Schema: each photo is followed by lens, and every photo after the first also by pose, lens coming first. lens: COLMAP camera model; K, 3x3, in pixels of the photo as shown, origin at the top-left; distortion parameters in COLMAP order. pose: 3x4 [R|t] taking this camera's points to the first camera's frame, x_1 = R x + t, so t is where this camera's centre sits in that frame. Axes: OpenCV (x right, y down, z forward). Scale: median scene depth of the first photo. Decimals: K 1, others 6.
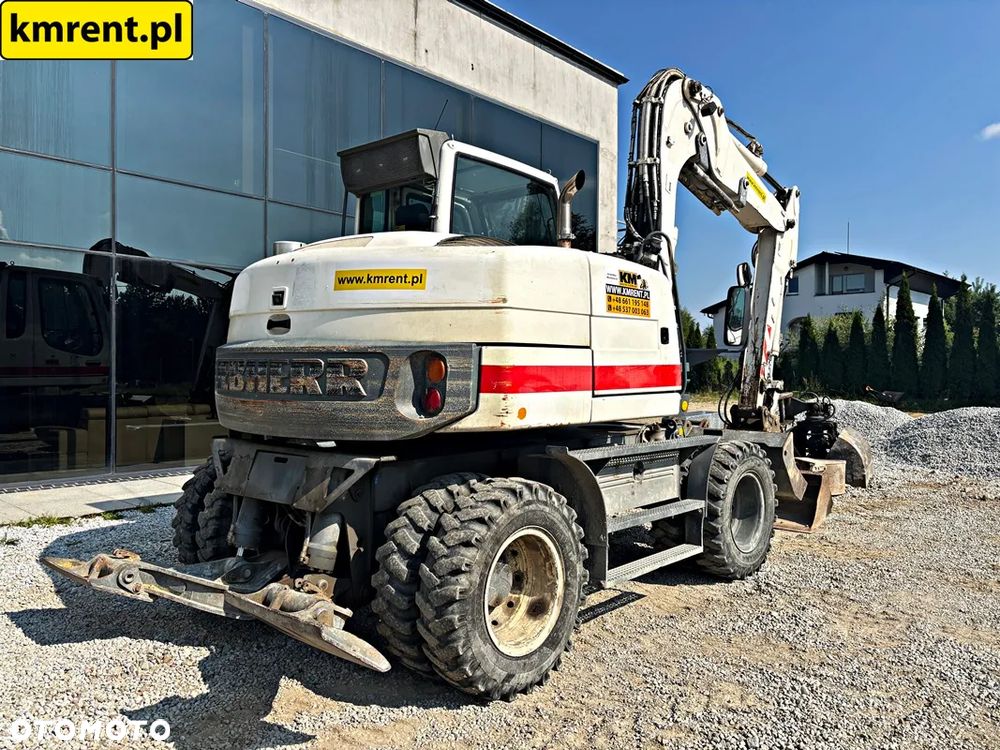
lens RADIAL K [[752.6, 0, 493.0], [0, 752.6, 371.7], [0, 0, 1]] dist [0.043716, -0.056306]
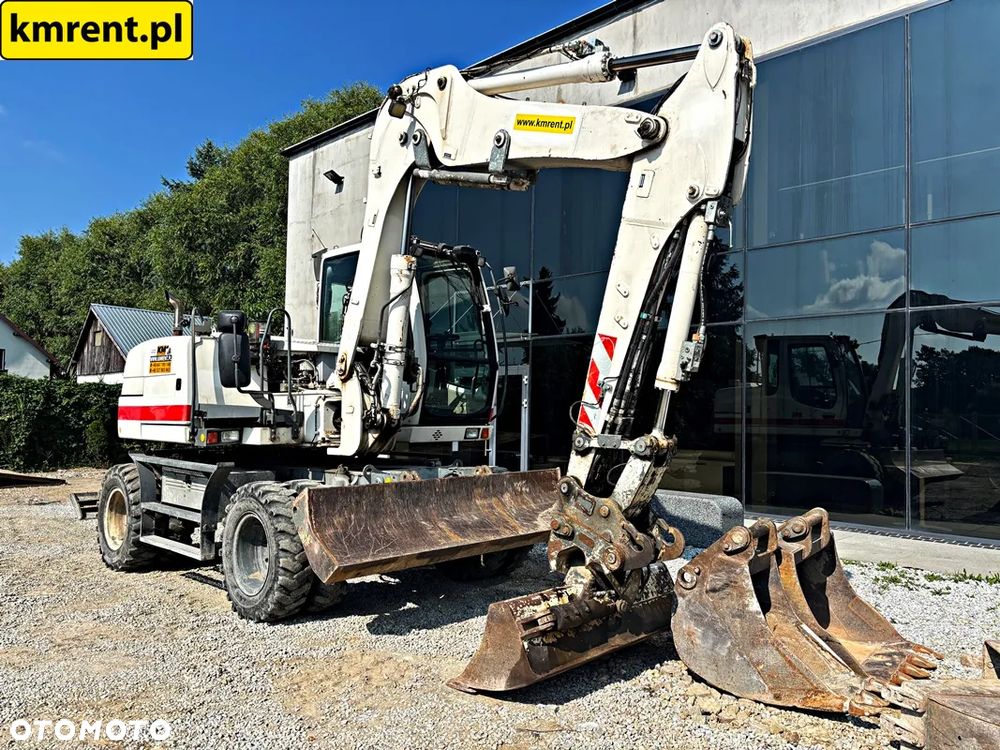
lens RADIAL K [[755.2, 0, 509.2], [0, 755.2, 379.0], [0, 0, 1]] dist [0.043608, -0.055061]
pose [[-0.035126, -0.050995, -0.998081, 1.737192], [-0.020438, 0.998525, -0.050299, 0.000772], [0.999174, 0.018632, -0.036116, 1.795971]]
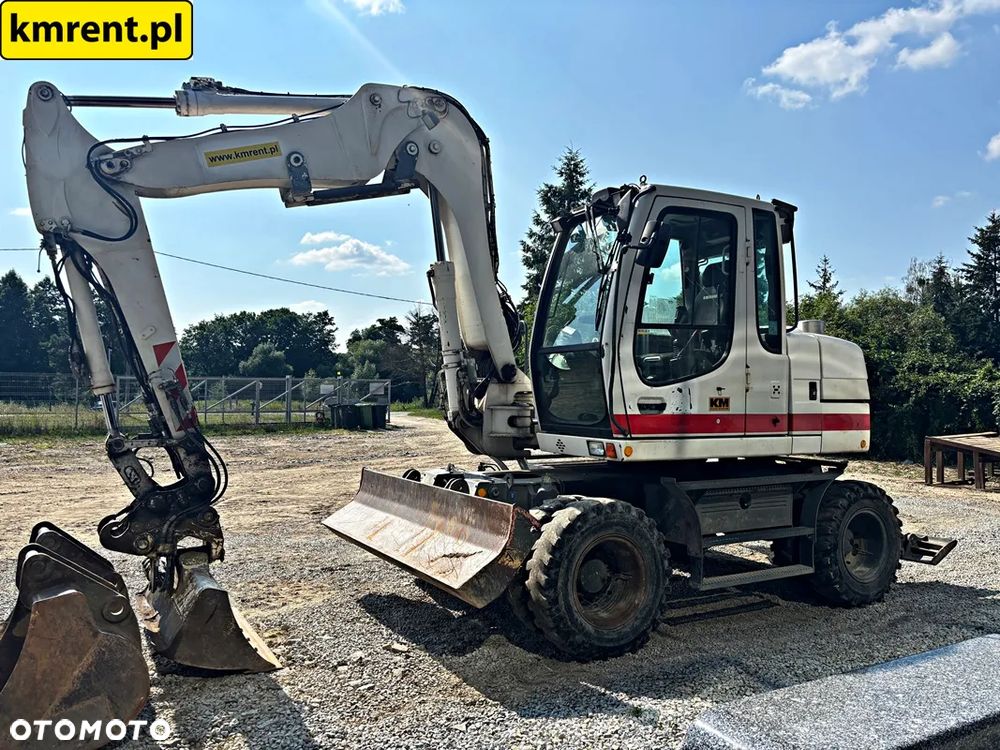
lens RADIAL K [[756.8, 0, 494.4], [0, 756.8, 370.2], [0, 0, 1]] dist [0.052048, -0.062297]
pose [[-0.945526, -0.005835, 0.325493, -0.211936], [-0.012636, 0.999744, -0.018784, -0.062624], [-0.325300, -0.021874, -0.945358, 2.874237]]
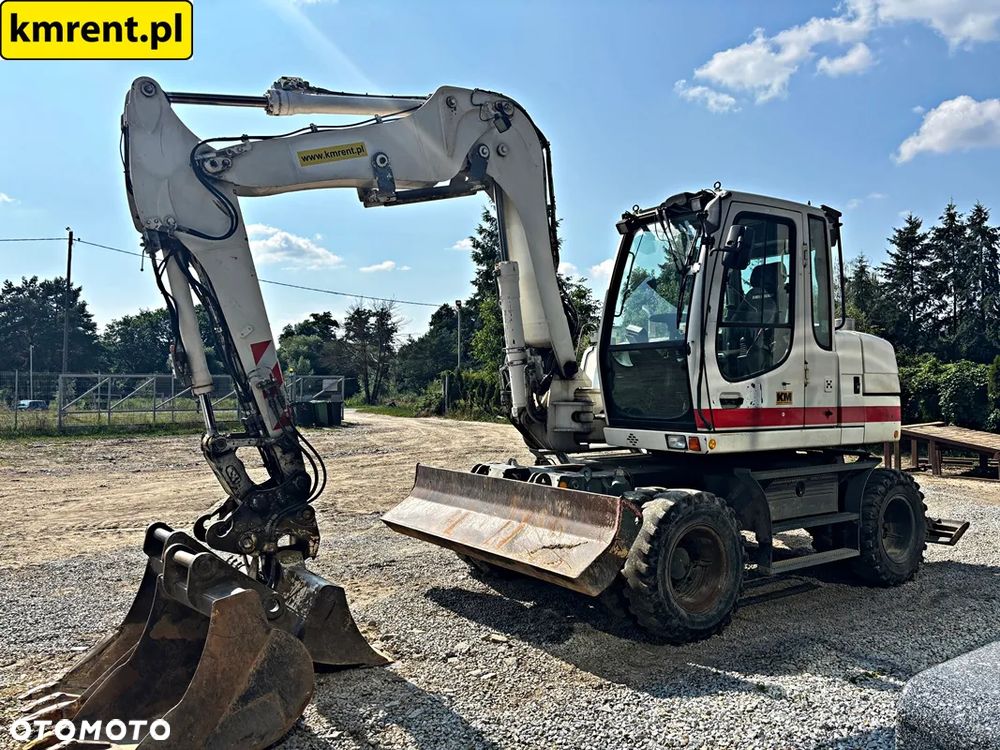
lens RADIAL K [[758.0, 0, 495.9], [0, 758.0, 364.7], [0, 0, 1]] dist [0.050080, -0.059305]
pose [[-0.971606, -0.001140, 0.236603, 0.023535], [-0.006225, 0.999765, -0.020743, -0.062961], [-0.236524, -0.021627, -0.971385, 2.985018]]
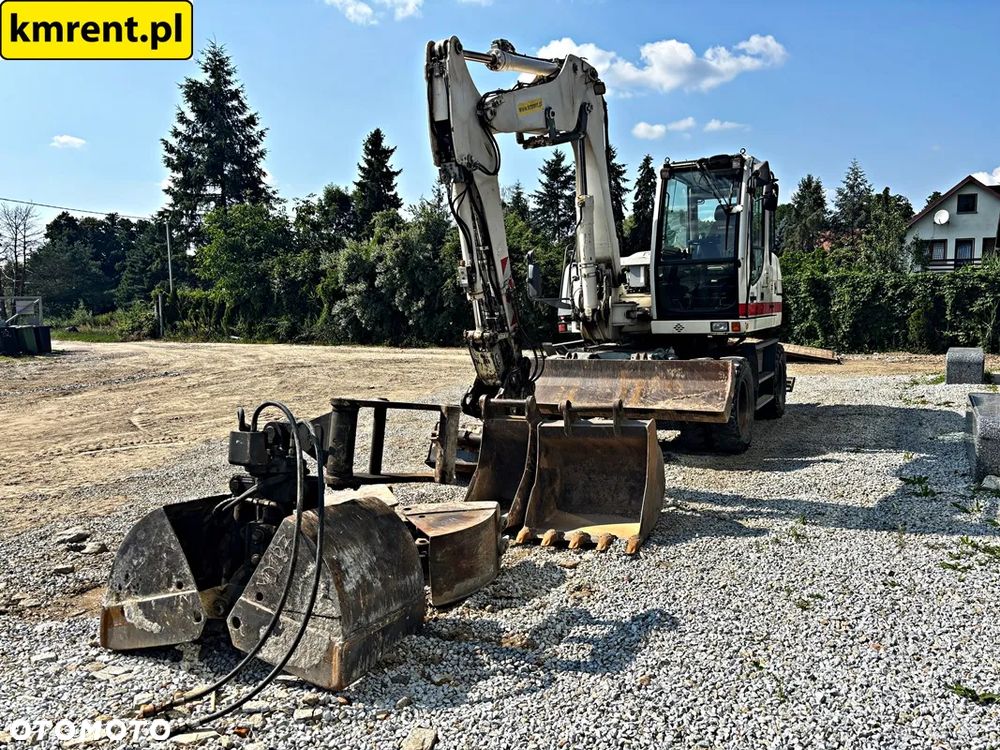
lens RADIAL K [[761.0, 0, 497.9], [0, 761.0, 379.0], [0, 0, 1]] dist [0.051718, -0.068166]
pose [[-0.974126, 0.036074, -0.223109, 1.017156], [0.012686, 0.994350, 0.105388, -0.040106], [0.225650, 0.099831, -0.969080, 3.418912]]
